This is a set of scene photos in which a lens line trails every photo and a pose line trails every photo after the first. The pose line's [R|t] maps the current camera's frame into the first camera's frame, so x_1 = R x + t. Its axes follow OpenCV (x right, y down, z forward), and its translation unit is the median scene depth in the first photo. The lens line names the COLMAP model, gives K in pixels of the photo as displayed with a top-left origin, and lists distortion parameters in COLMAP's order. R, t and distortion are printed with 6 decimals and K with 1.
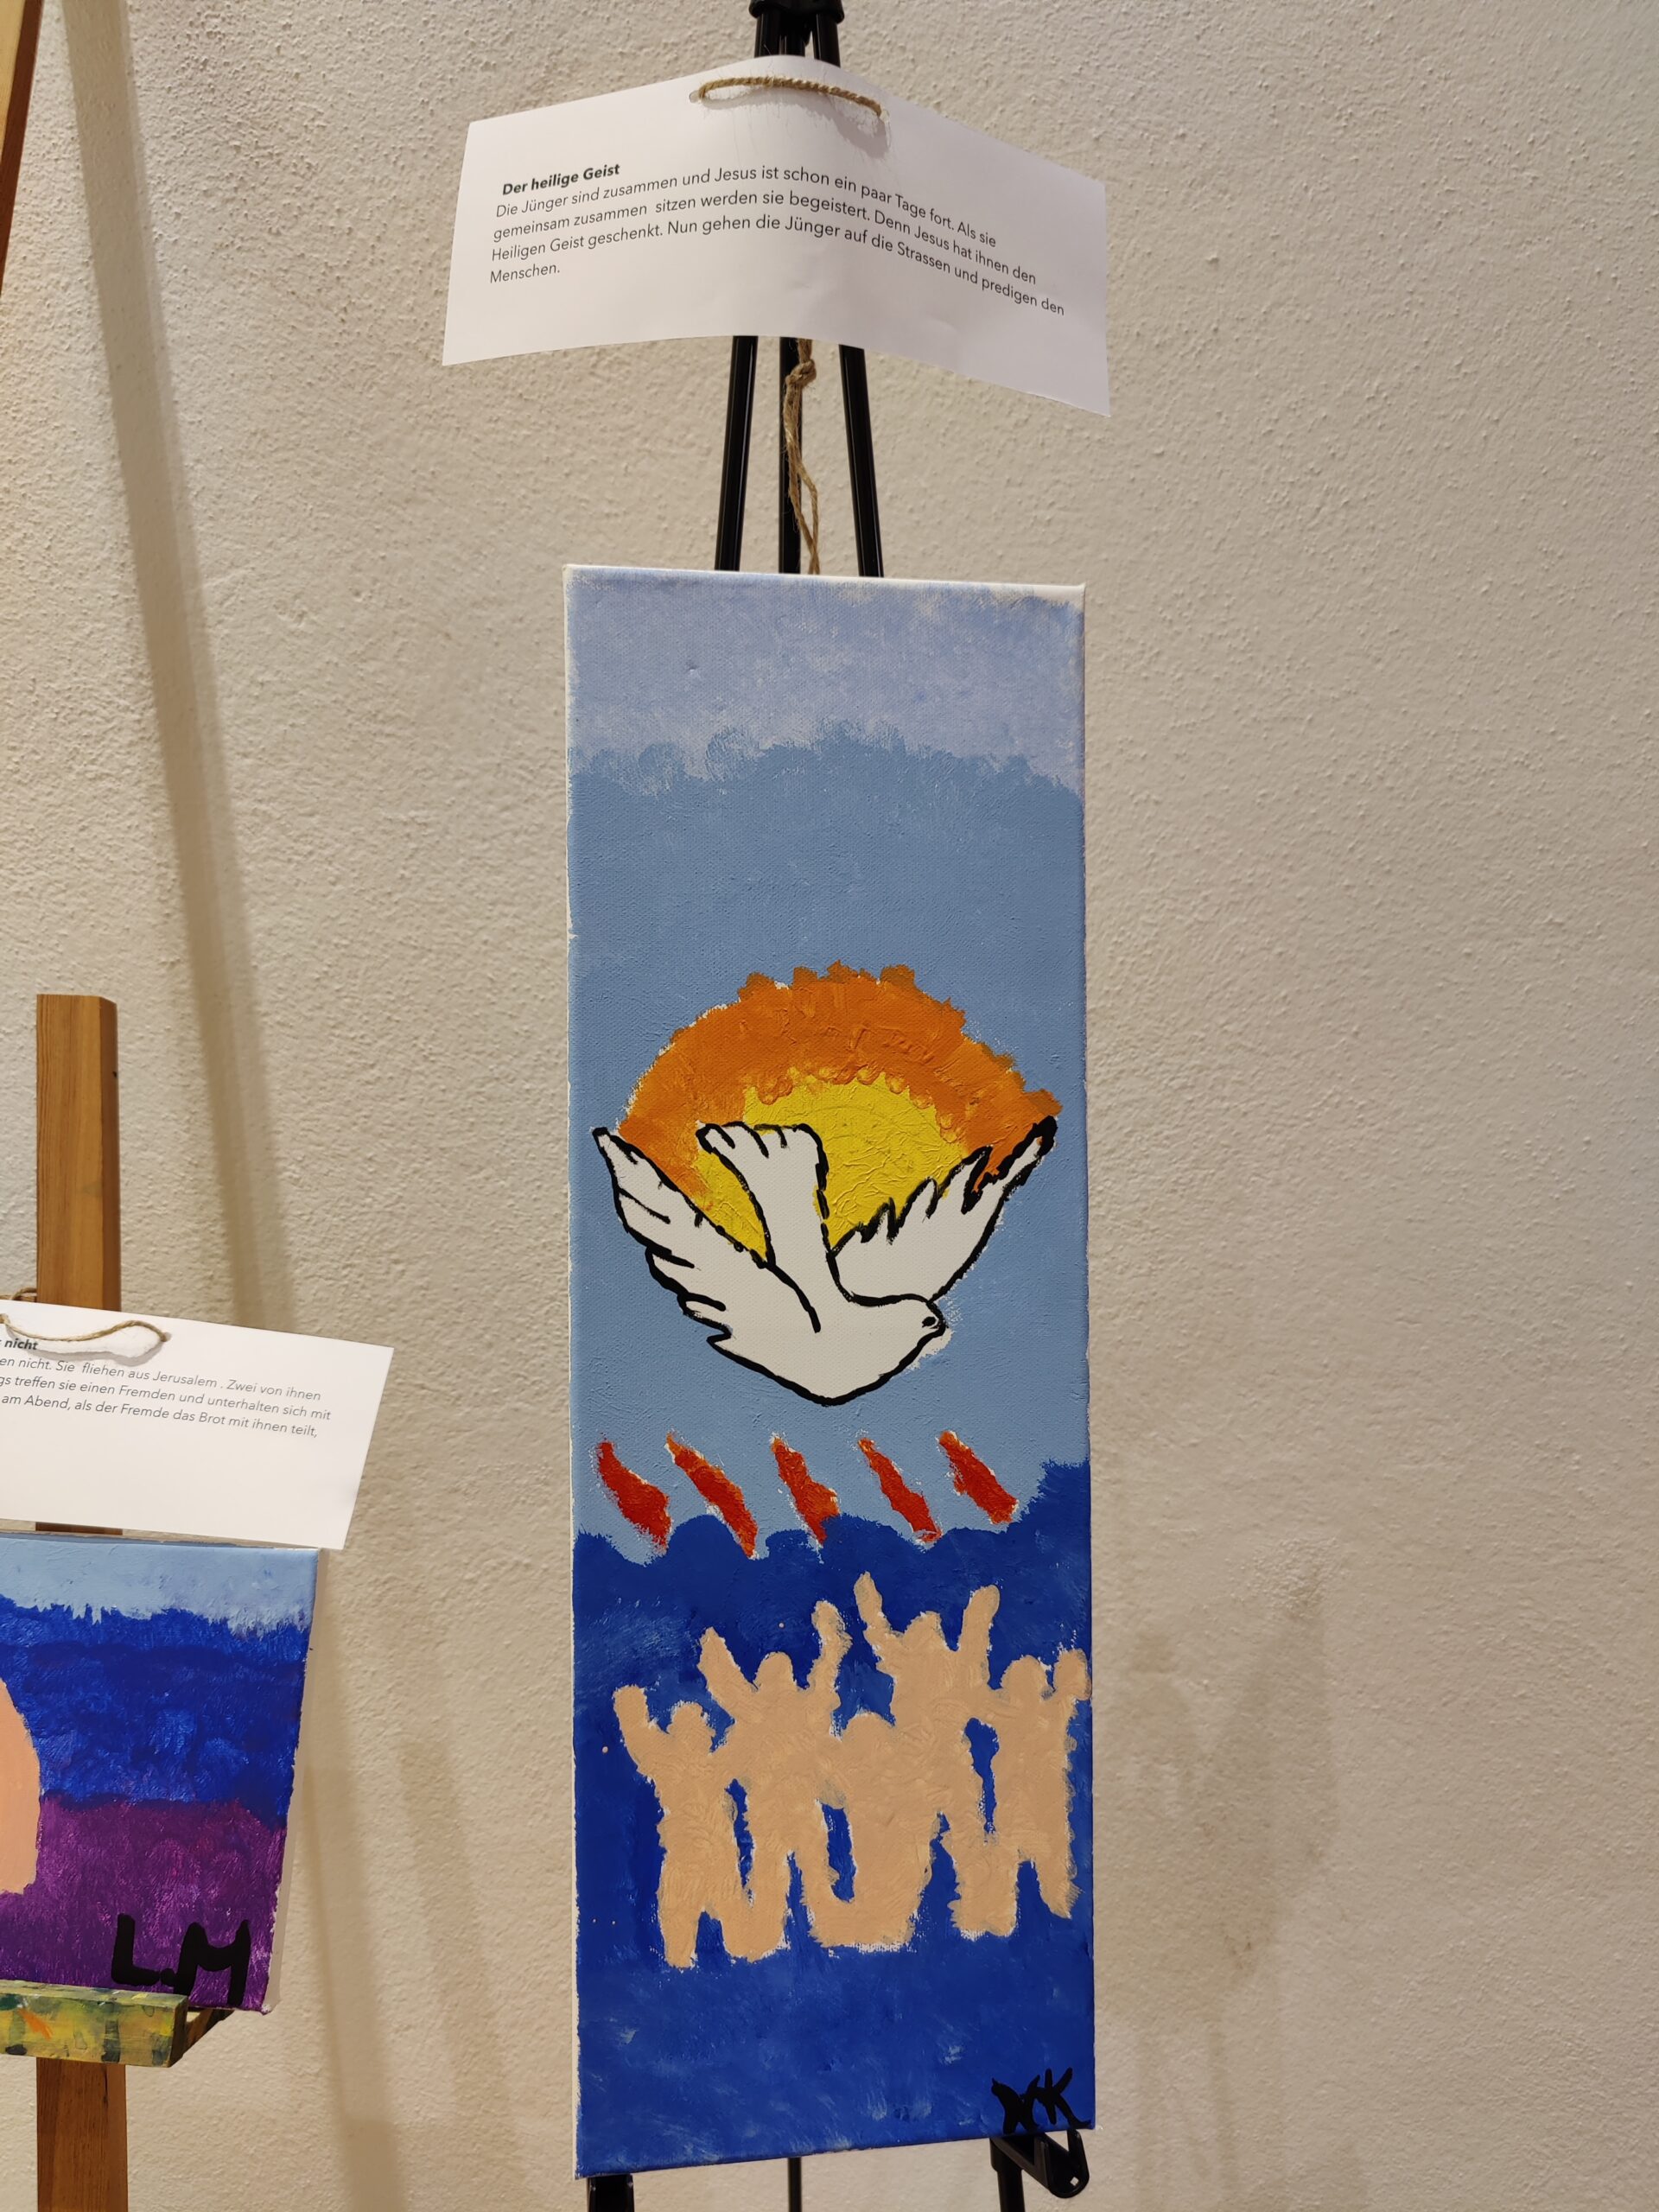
lens RADIAL K [[1637.2, 0, 829.5], [0, 1637.2, 1106.0], [0, 0, 1]] dist [0.072072, -0.082774]
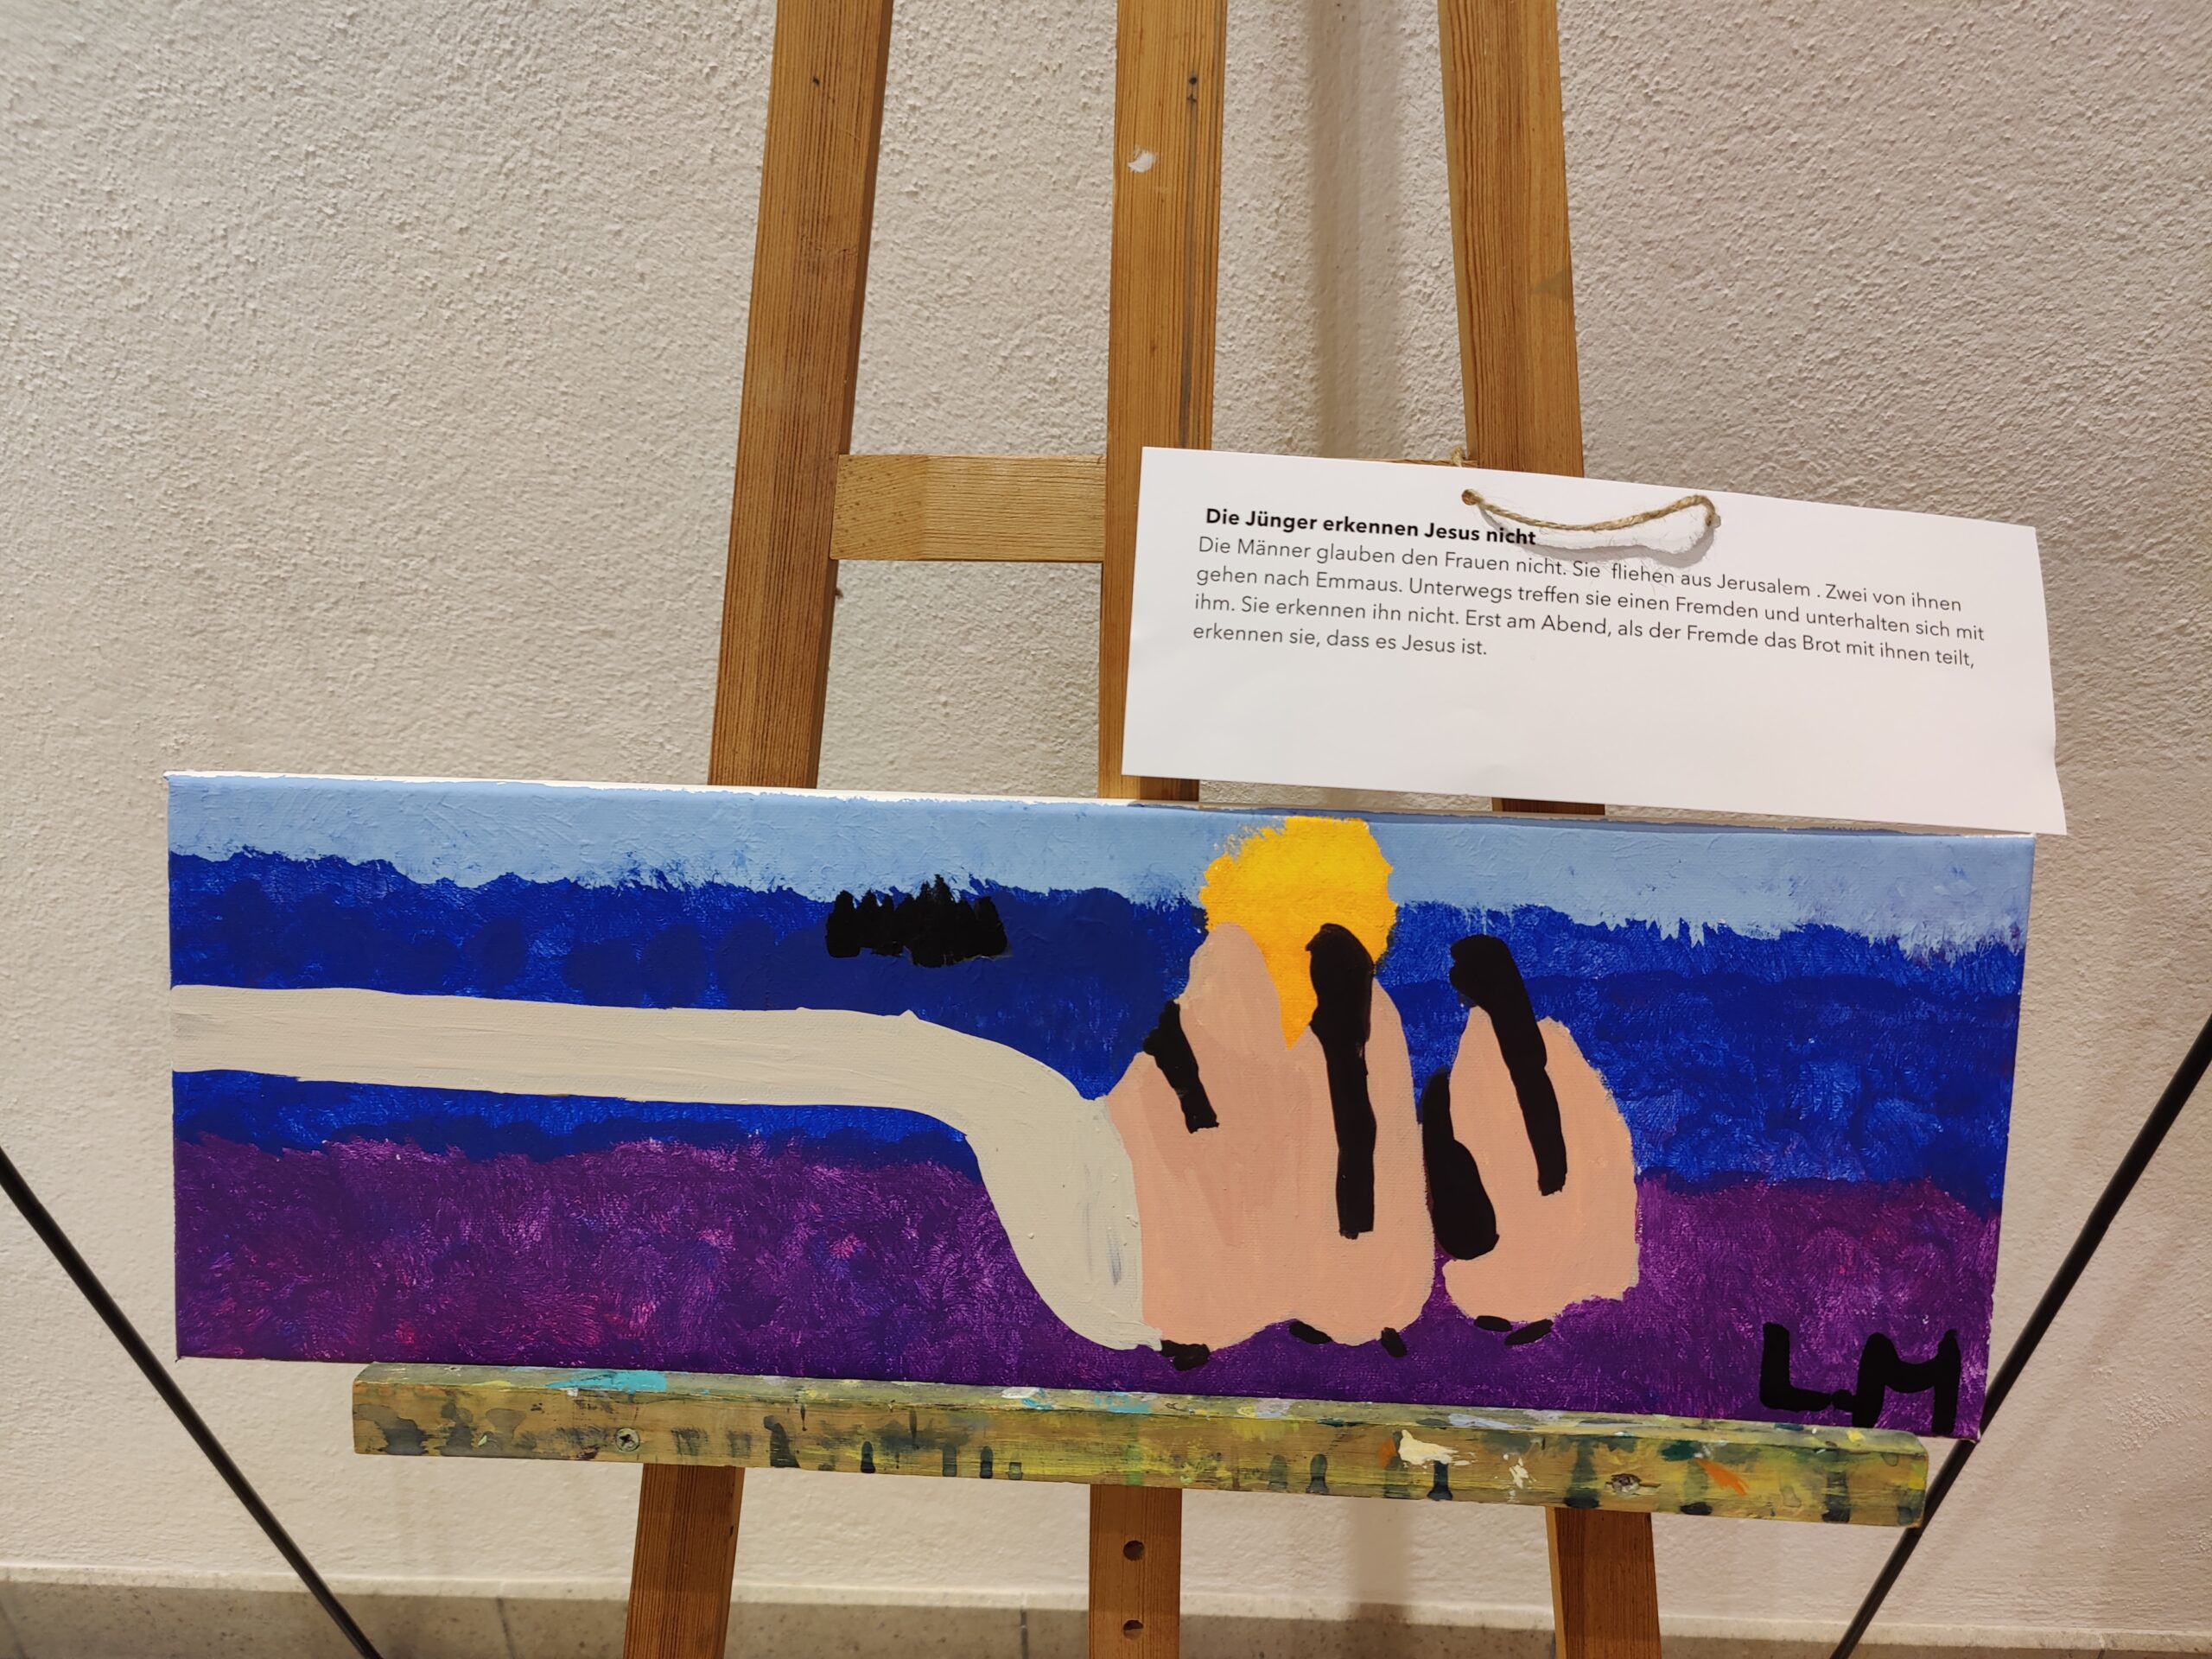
lens RADIAL K [[1637.2, 0, 1244.7], [0, 1637.2, 830.4], [0, 0, 1]] dist [0.072072, -0.082774]
pose [[0.999678, -0.025233, 0.002817, -0.628062], [0.022919, 0.944586, 0.327463, 0.042346], [-0.010923, -0.327293, 0.944860, 0.380873]]
